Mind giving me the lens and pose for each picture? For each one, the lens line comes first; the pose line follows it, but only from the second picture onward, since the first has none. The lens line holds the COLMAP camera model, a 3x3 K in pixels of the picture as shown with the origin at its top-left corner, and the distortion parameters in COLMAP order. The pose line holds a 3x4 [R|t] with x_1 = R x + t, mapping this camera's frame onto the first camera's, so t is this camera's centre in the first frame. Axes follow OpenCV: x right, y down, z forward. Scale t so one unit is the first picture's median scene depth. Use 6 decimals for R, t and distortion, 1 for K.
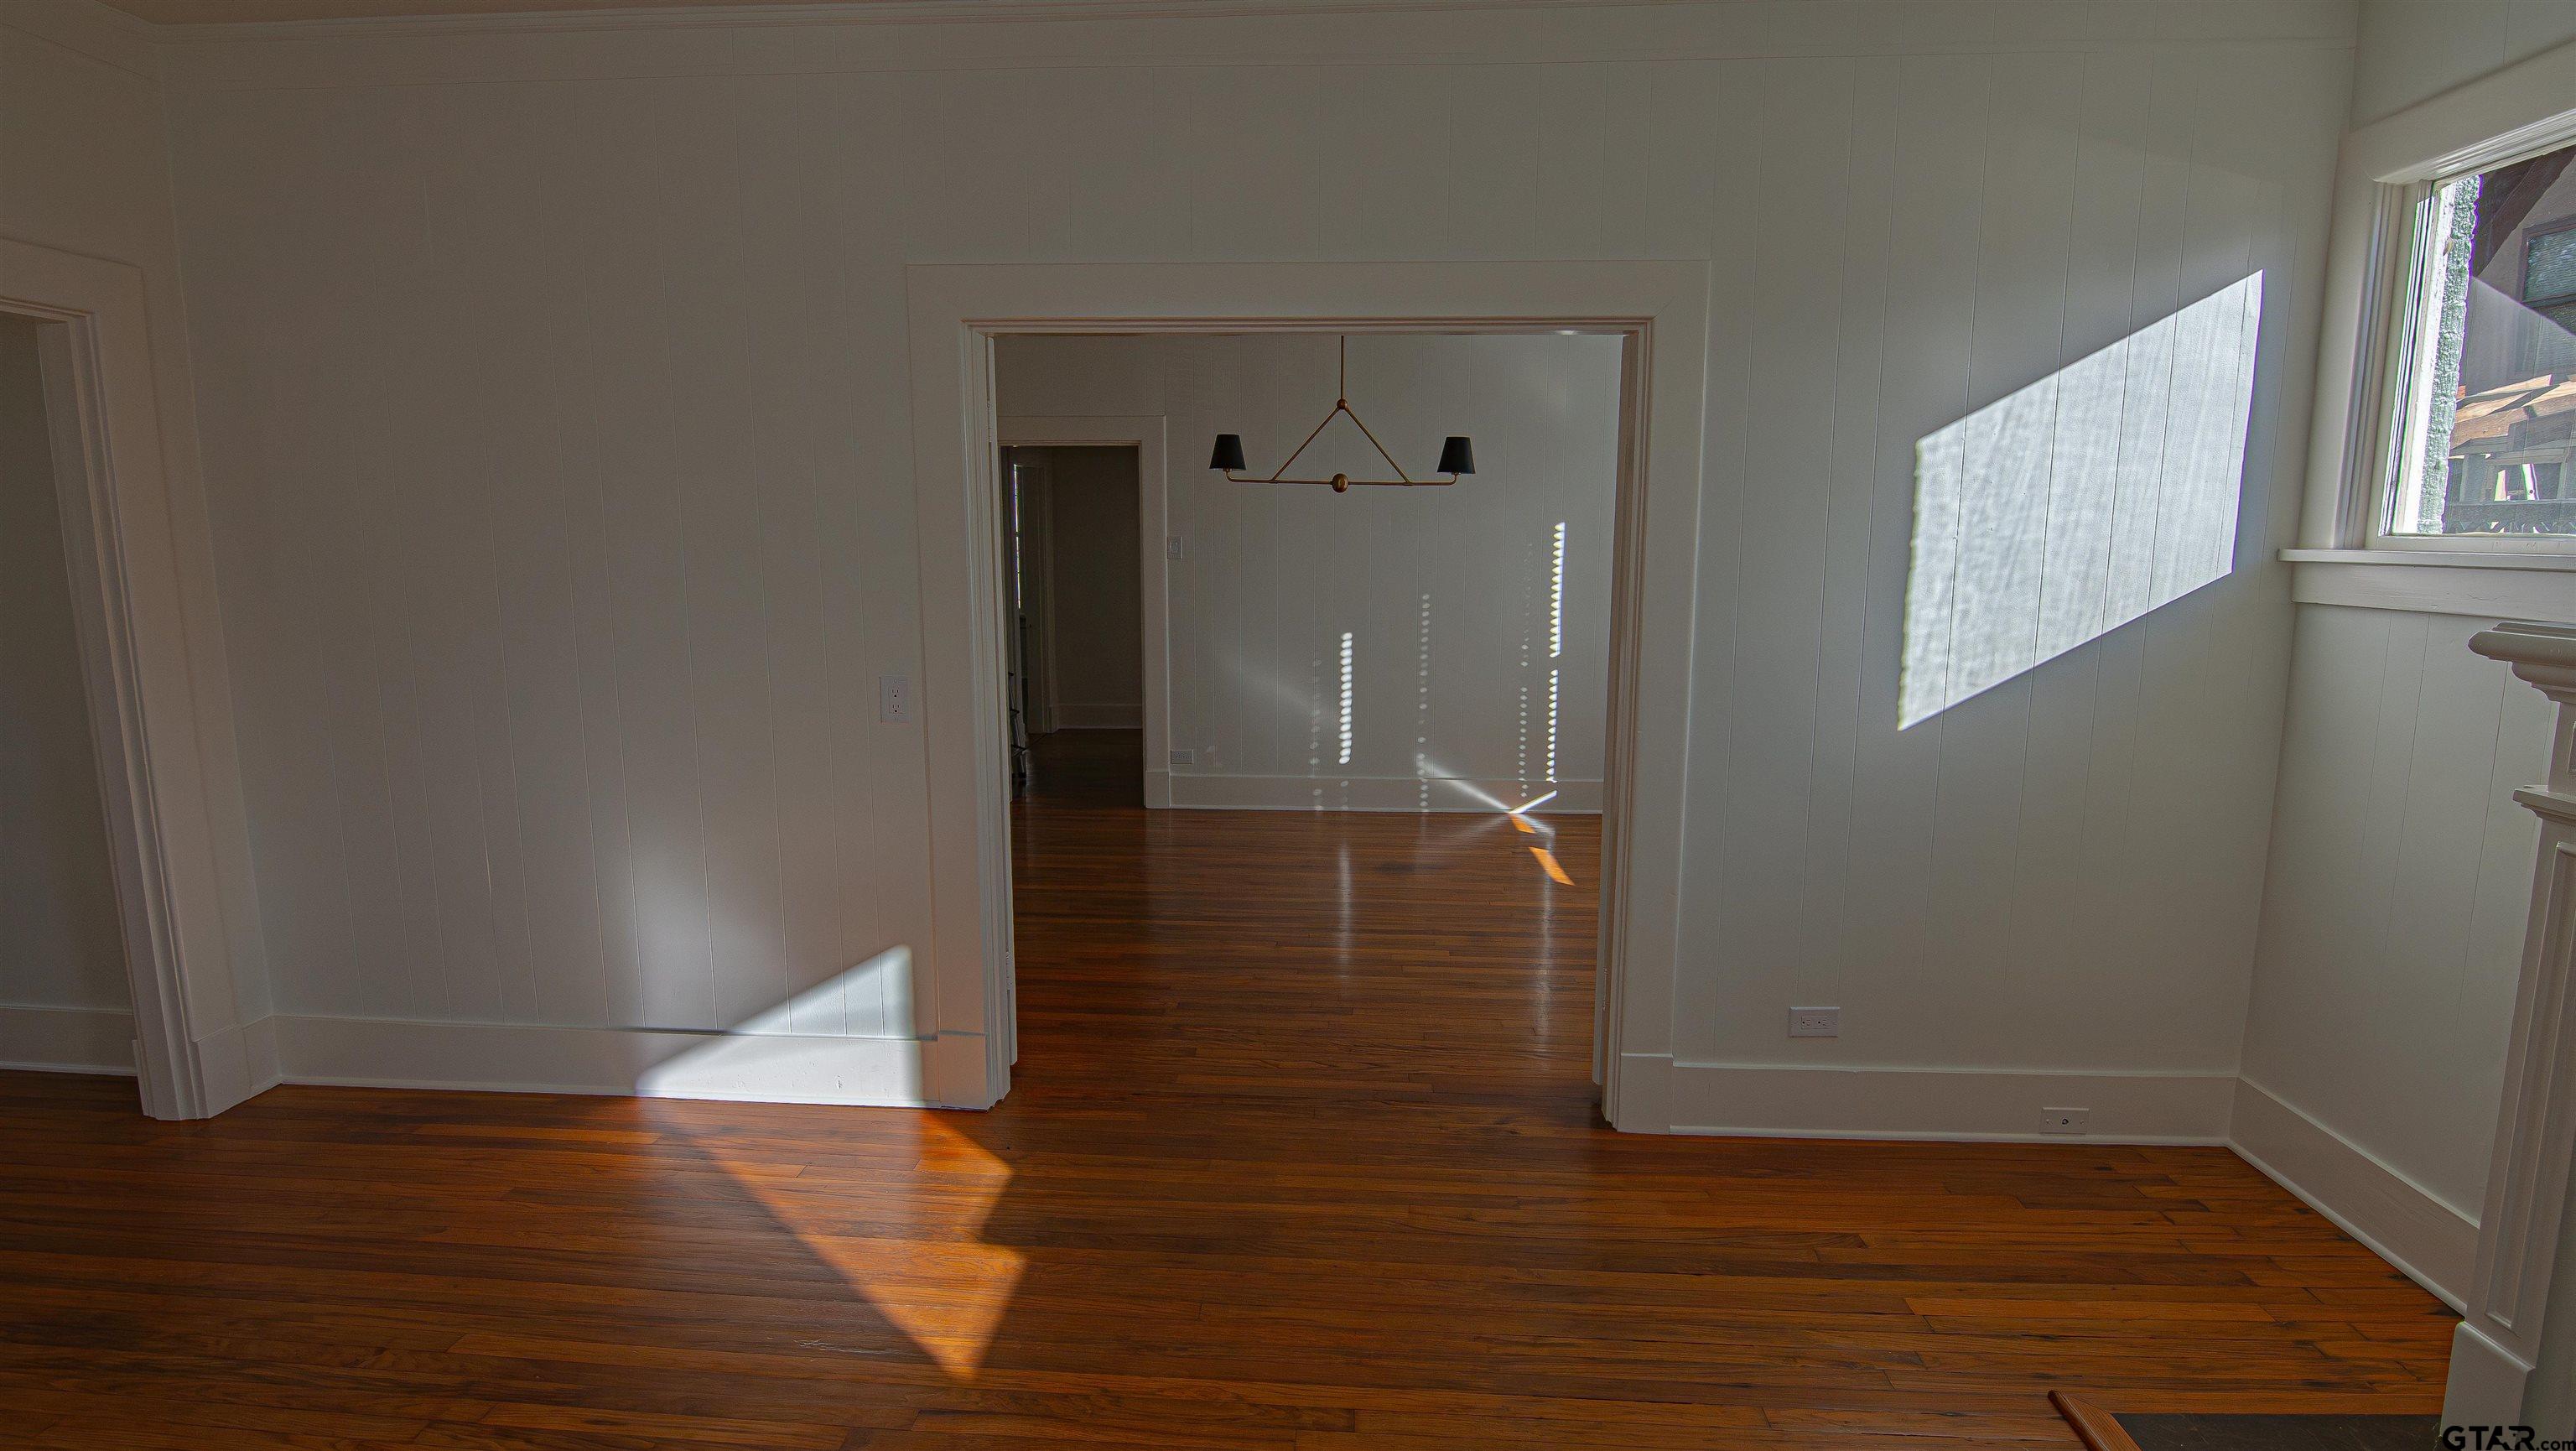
lens RADIAL K [[1252.6, 0, 1288.0], [0, 1252.6, 725.5], [0, 0, 1]] dist [-0.005425, -0.001465]
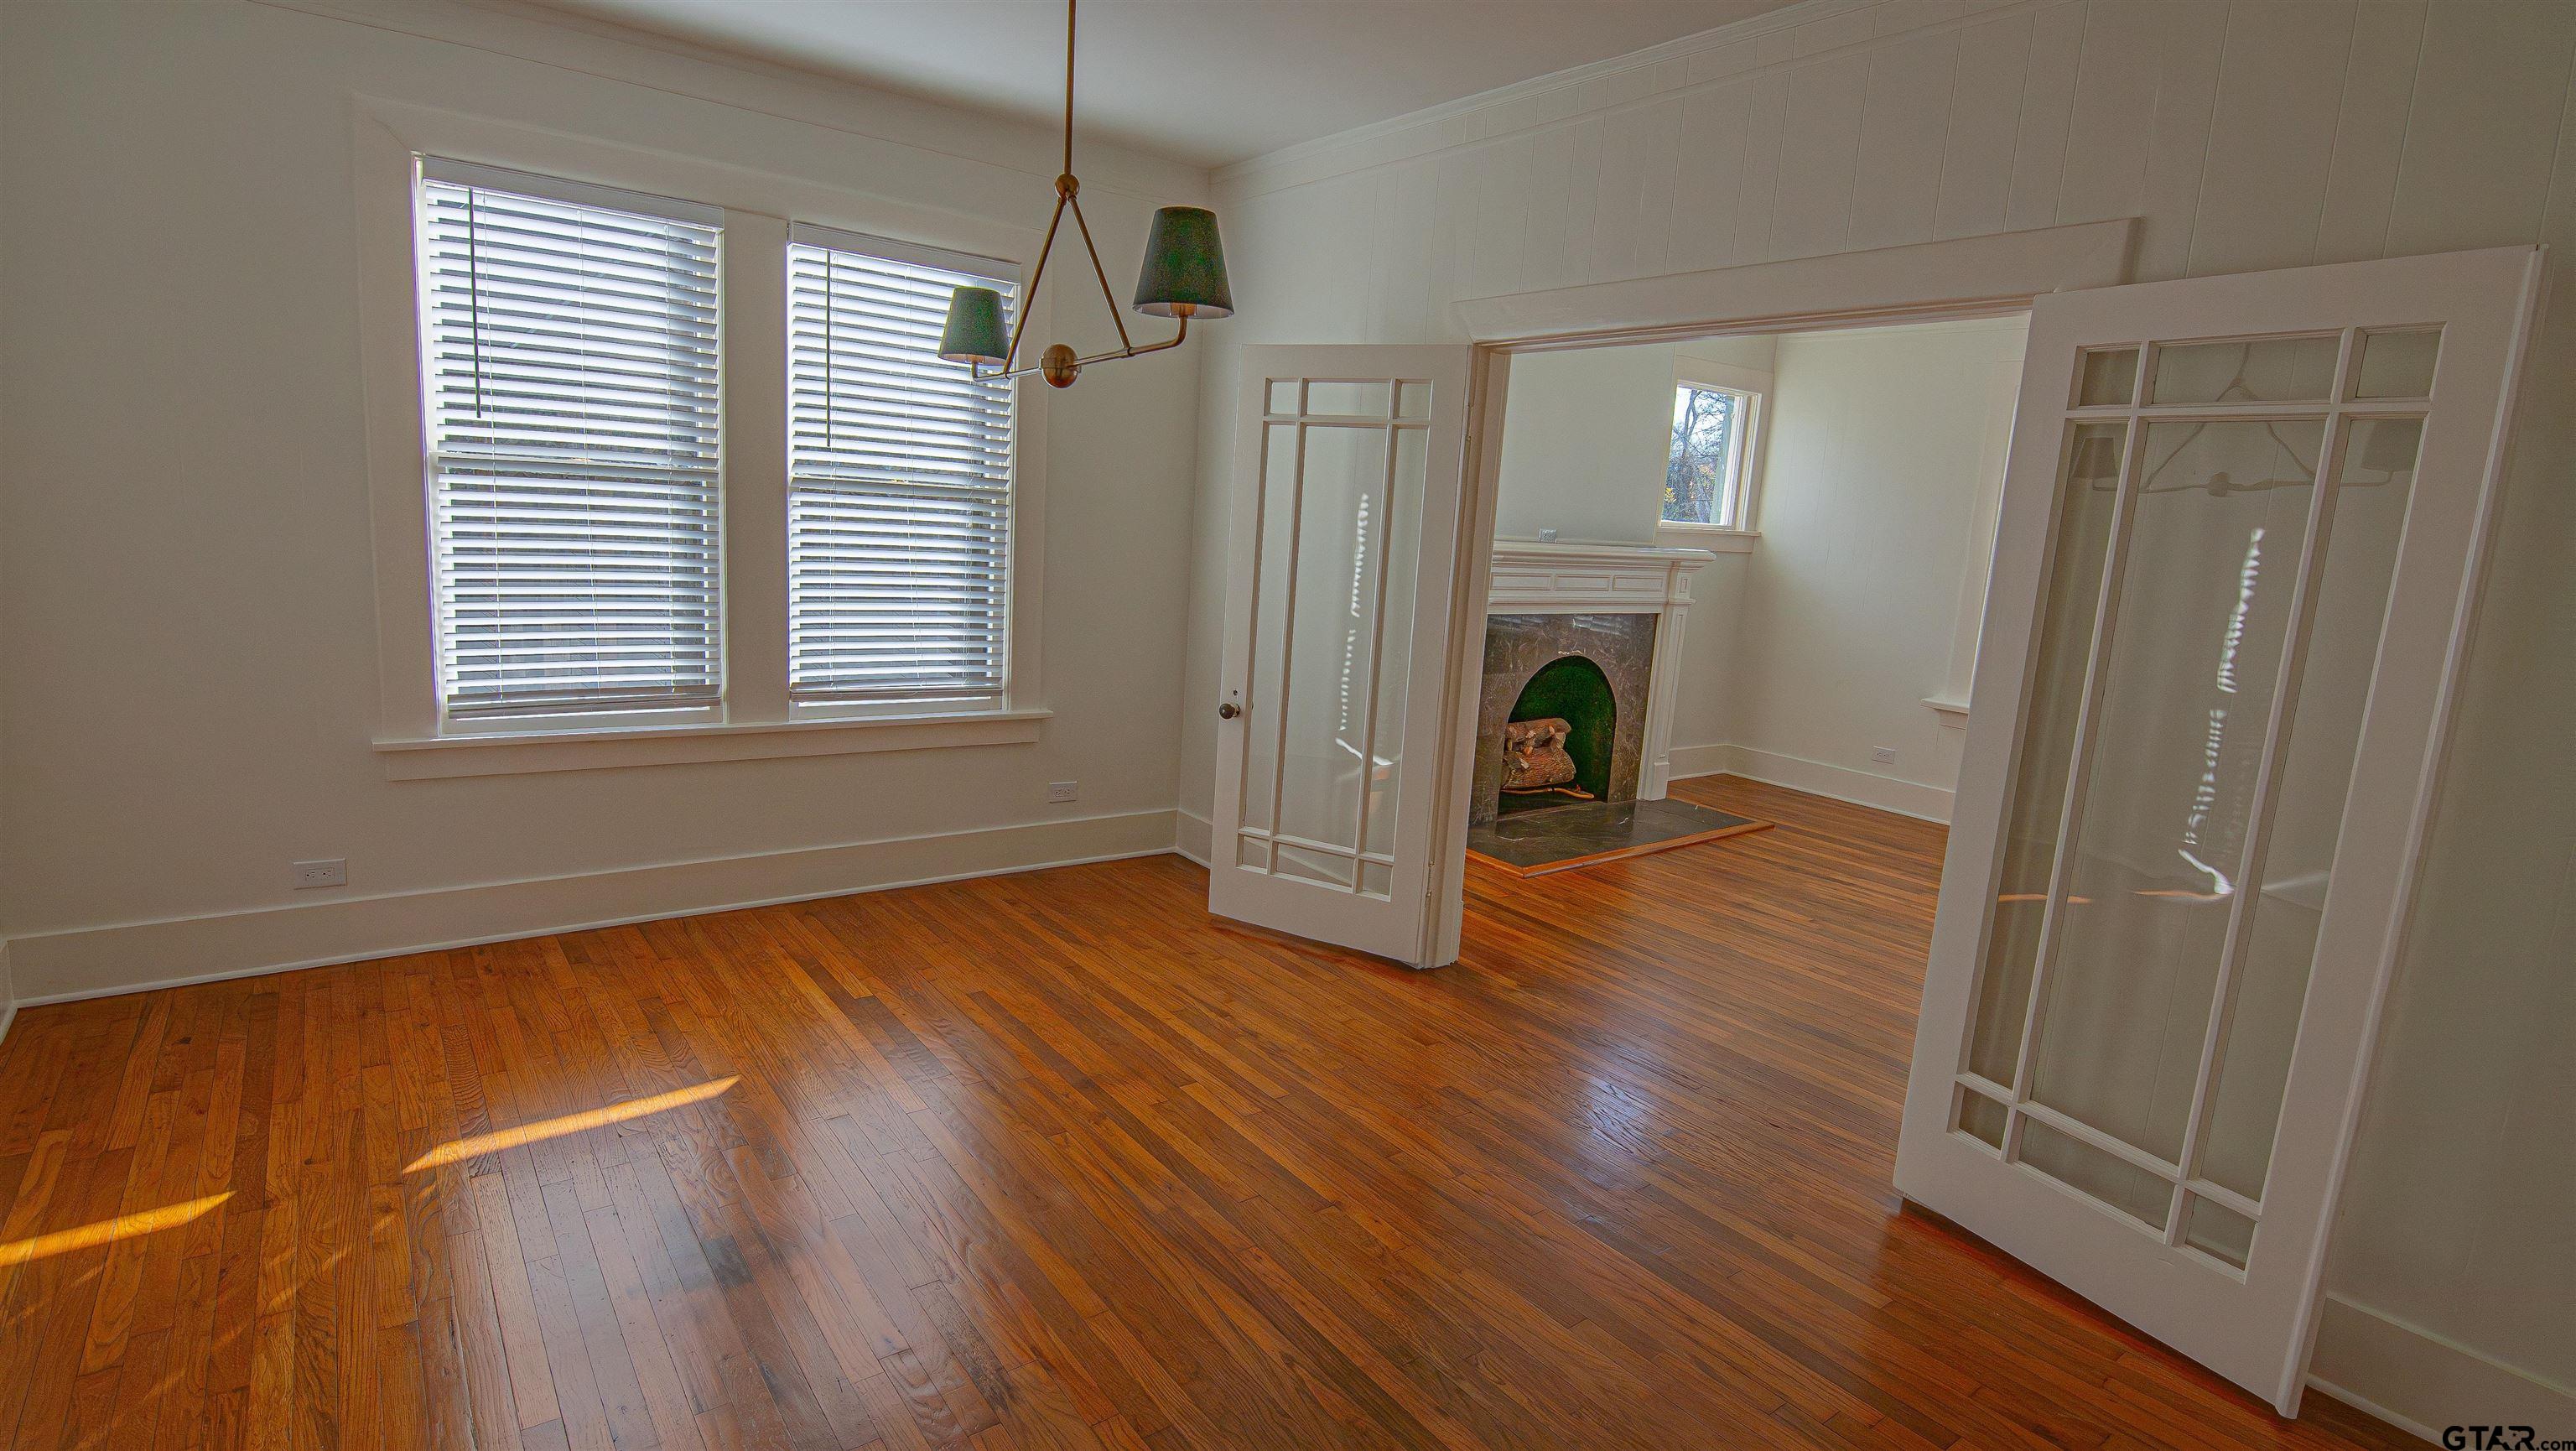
lens RADIAL K [[1252.6, 0, 1288.0], [0, 1252.6, 725.5], [0, 0, 1]] dist [-0.005425, -0.001465]
pose [[-0.648650, -0.172605, 0.741256, -0.532243], [0.055229, 0.960702, 0.272034, -0.268586], [-0.759081, 0.217394, -0.613626, 1.805462]]
